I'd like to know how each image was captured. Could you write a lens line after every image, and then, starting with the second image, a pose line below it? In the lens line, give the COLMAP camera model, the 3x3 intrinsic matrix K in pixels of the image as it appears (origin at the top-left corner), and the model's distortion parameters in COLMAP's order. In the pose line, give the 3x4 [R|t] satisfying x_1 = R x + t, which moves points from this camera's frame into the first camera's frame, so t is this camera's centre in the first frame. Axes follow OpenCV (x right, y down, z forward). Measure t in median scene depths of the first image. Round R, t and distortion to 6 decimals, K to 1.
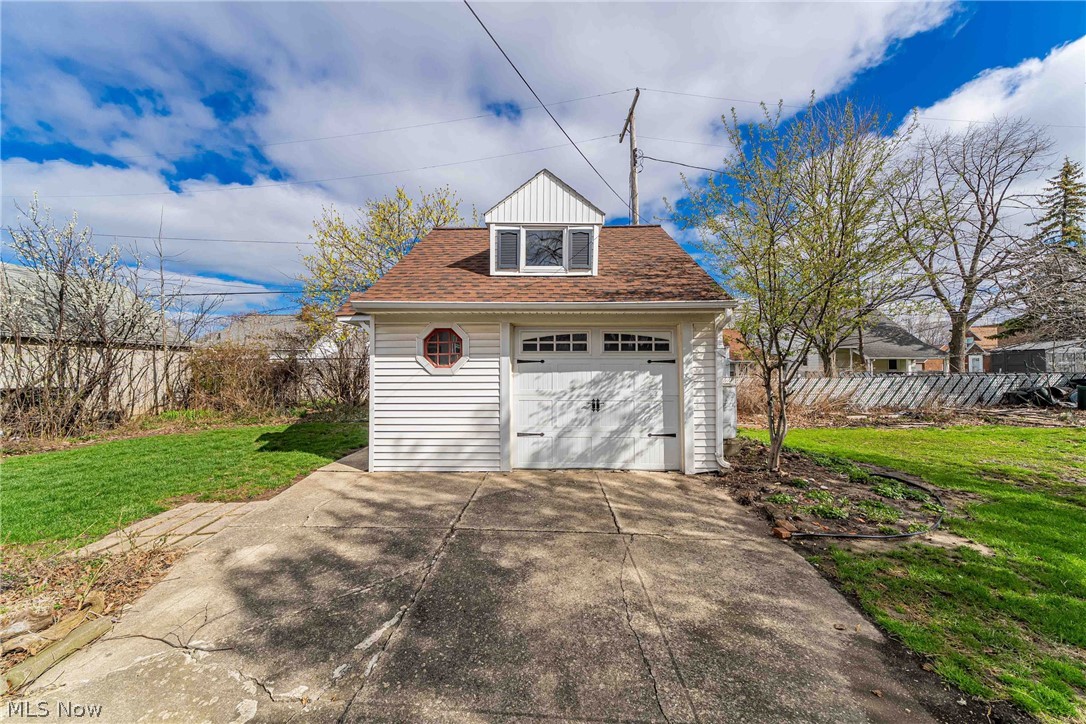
lens RADIAL K [[374.2, 0, 546.5], [0, 374.2, 364.5], [0, 0, 1]] dist [0.004100, 0.000176]
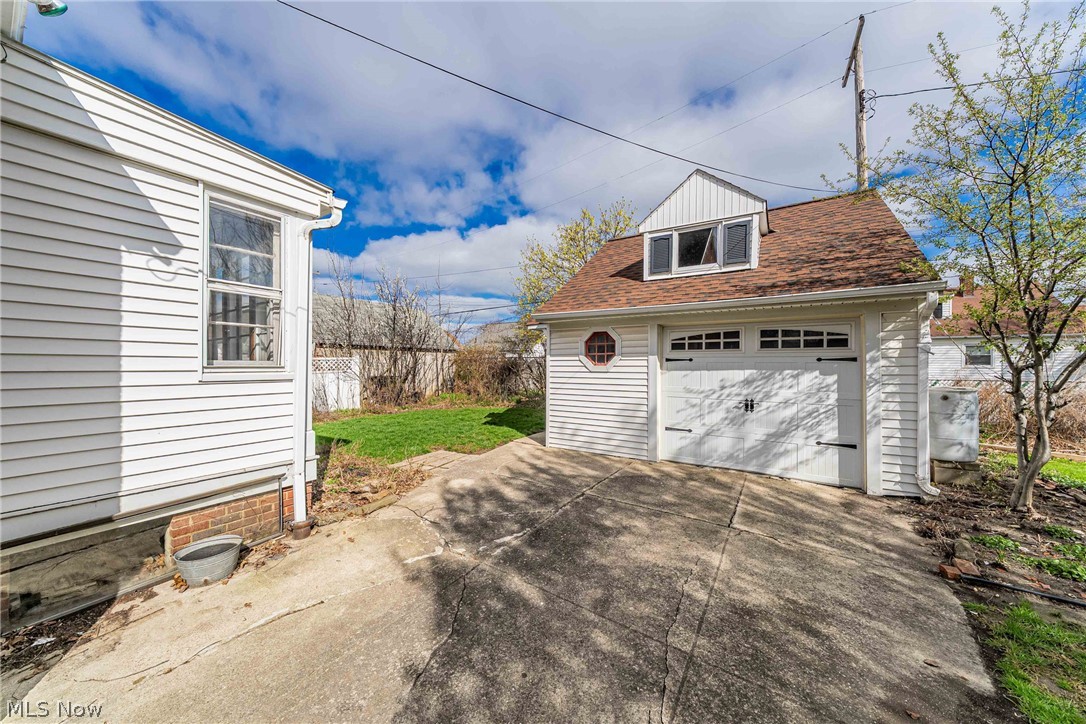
lens RADIAL K [[374.2, 0, 543.2], [0, 374.2, 364.2], [0, 0, 1]] dist [0.004100, 0.000176]
pose [[0.852702, 0.003476, -0.522387, 0.188927], [0.000787, 0.999968, 0.007939, -0.004808], [0.522398, -0.007181, 0.852672, -0.091493]]
